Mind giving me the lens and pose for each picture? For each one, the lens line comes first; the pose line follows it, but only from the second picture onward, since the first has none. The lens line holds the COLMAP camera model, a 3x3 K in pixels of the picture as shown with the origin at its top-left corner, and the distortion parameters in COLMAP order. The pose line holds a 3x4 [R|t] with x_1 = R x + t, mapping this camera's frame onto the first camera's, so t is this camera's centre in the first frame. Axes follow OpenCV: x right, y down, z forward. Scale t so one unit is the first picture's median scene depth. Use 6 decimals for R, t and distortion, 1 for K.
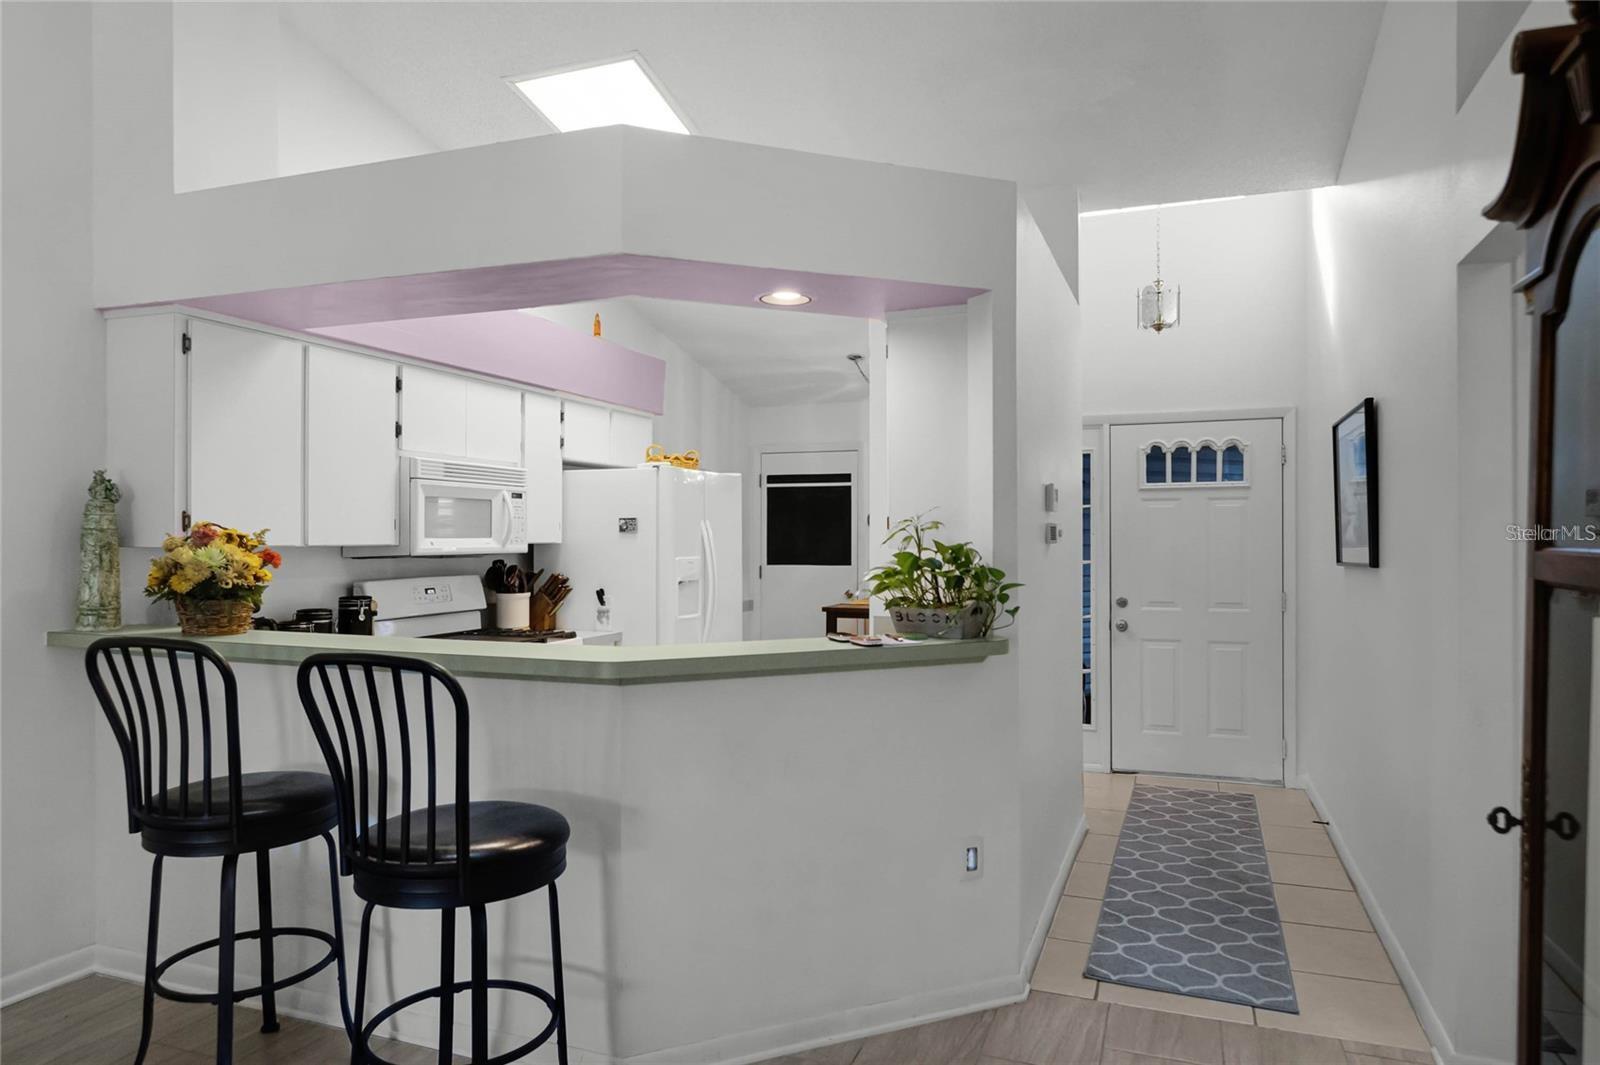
lens RADIAL K [[1008.7, 0, 773.0], [0, 1008.7, 542.2], [0, 0, 1]] dist [0.027989, -0.000361]
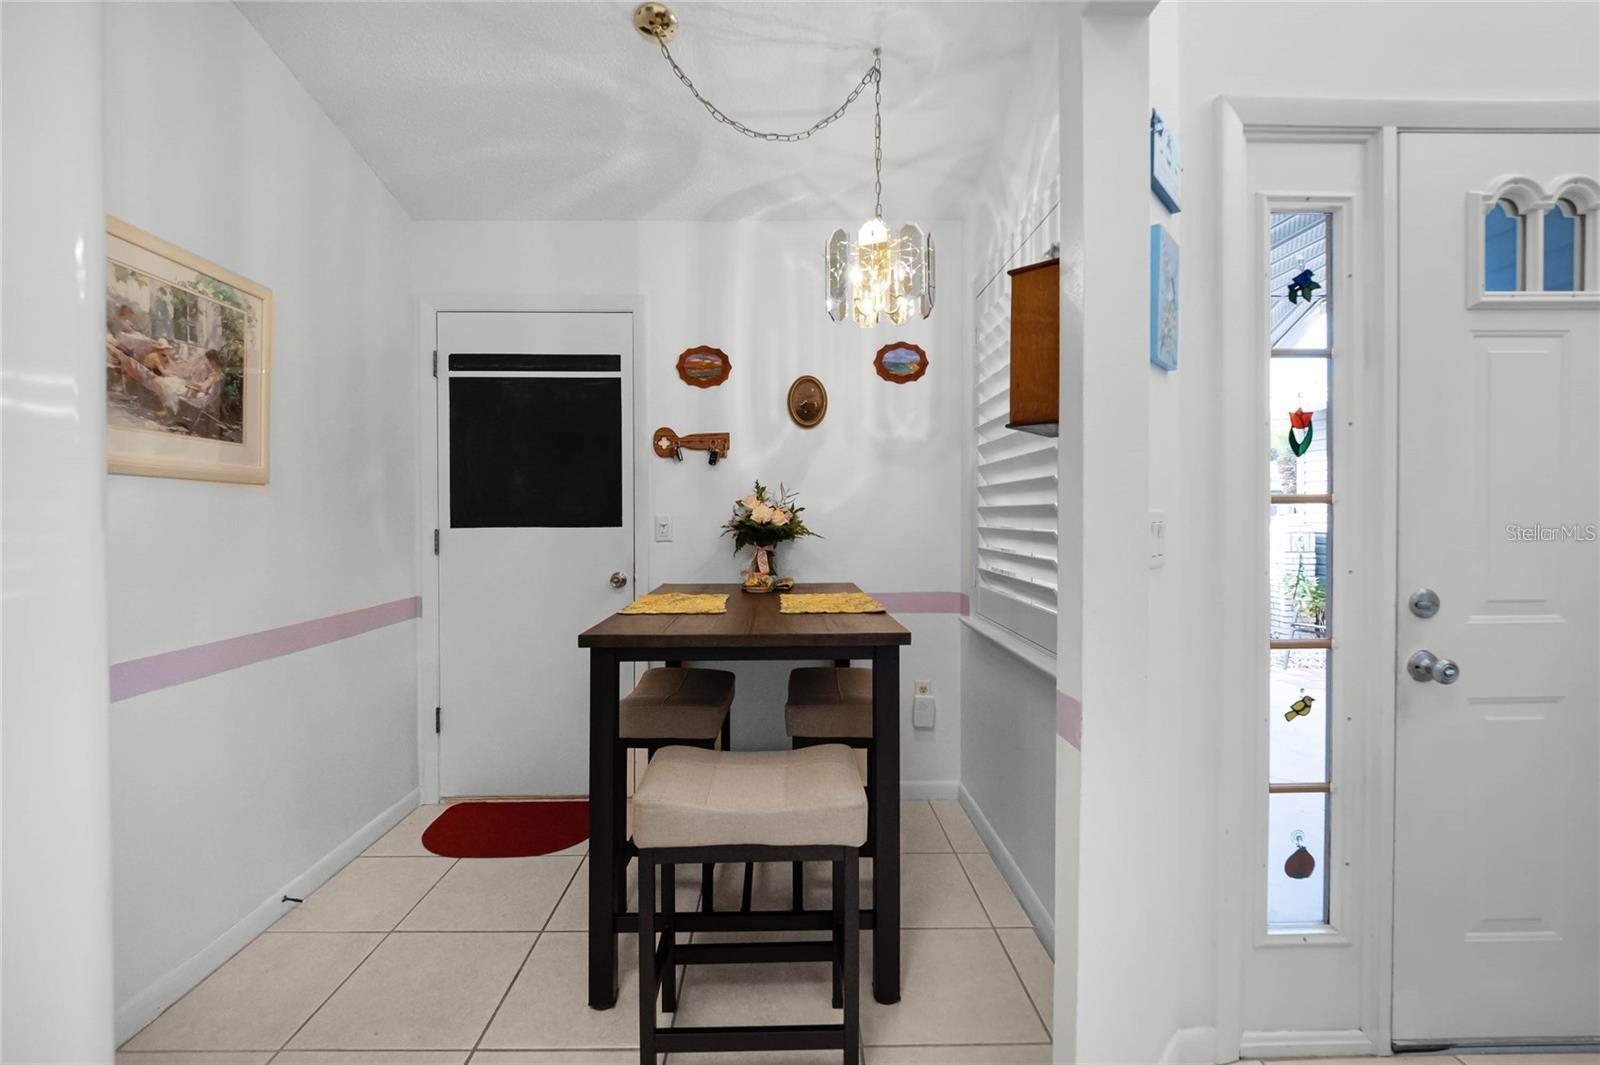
lens RADIAL K [[673.8, 0, 786.0], [0, 673.8, 516.4], [0, 0, 1]] dist [0.000806, -0.002796]
pose [[0.922820, -0.001013, 0.385229, 0.033496], [0.003503, 0.999977, -0.005763, 0.032194], [-0.385215, 0.006668, 0.922803, 1.013955]]
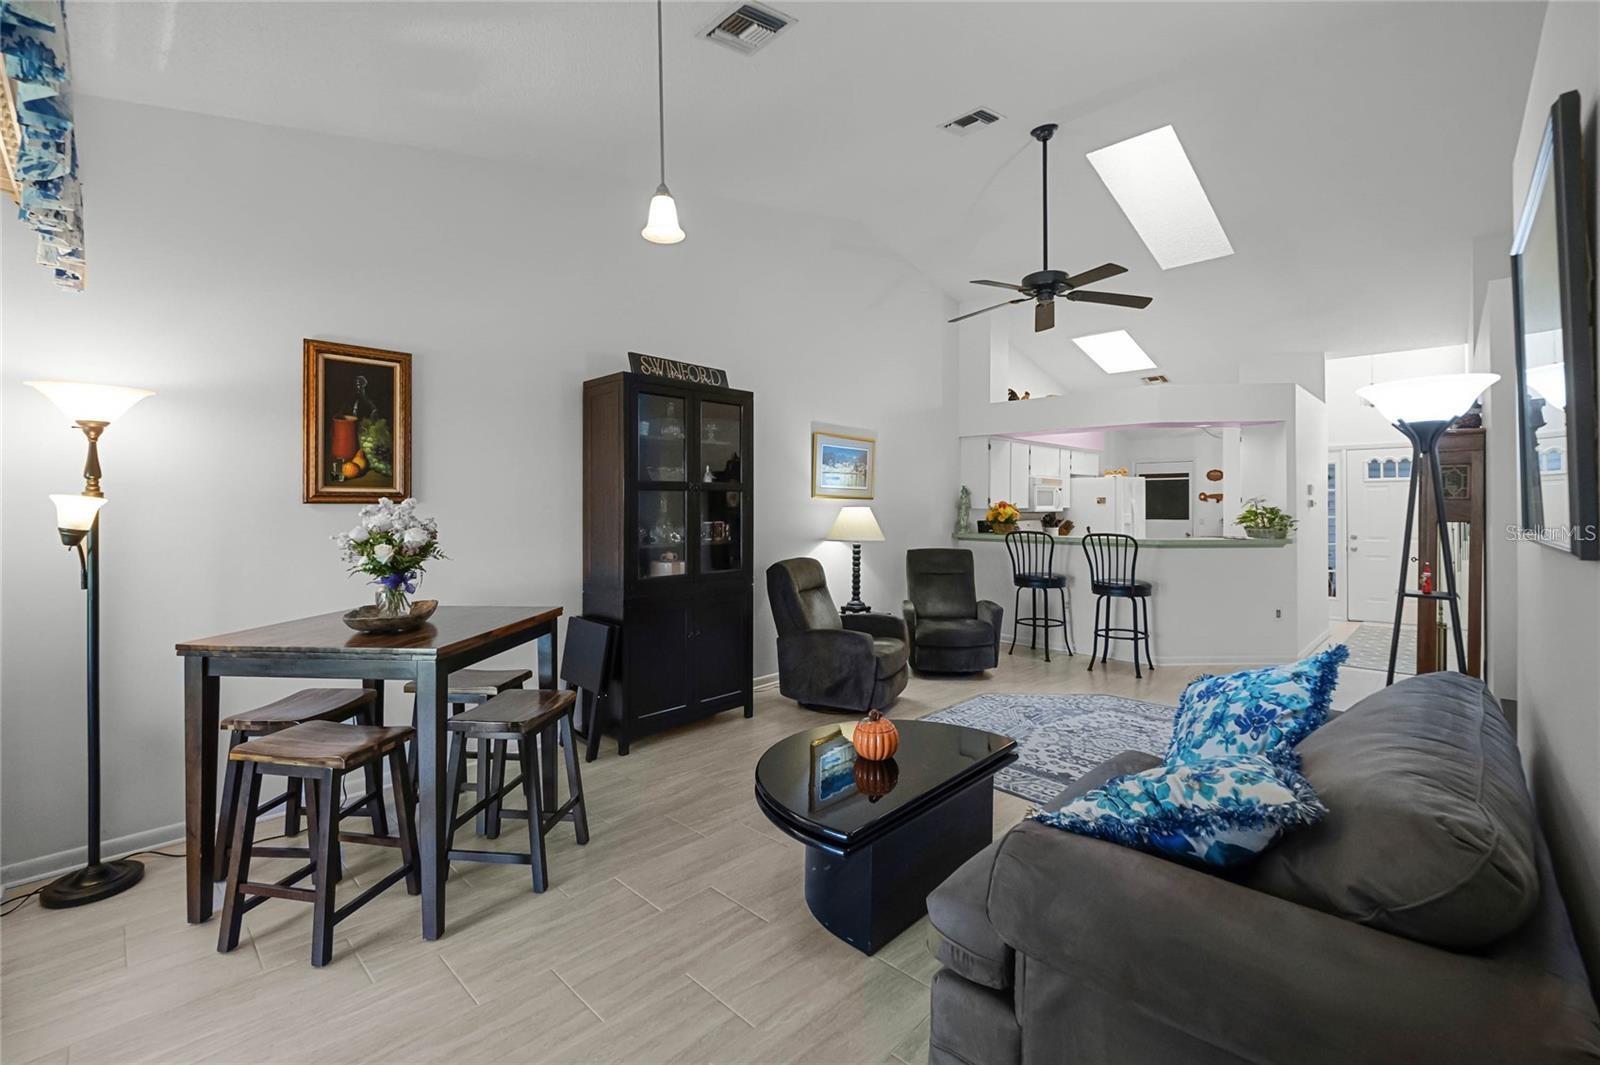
lens RADIAL K [[673.8, 0, 779.3], [0, 673.8, 509.7], [0, 0, 1]] dist [0.000806, -0.002796]
pose [[0.920074, 0.001329, -0.391742, -0.227806], [-0.000914, 0.999999, 0.001247, 0.004553], [0.391743, -0.000790, 0.920074, -0.844799]]
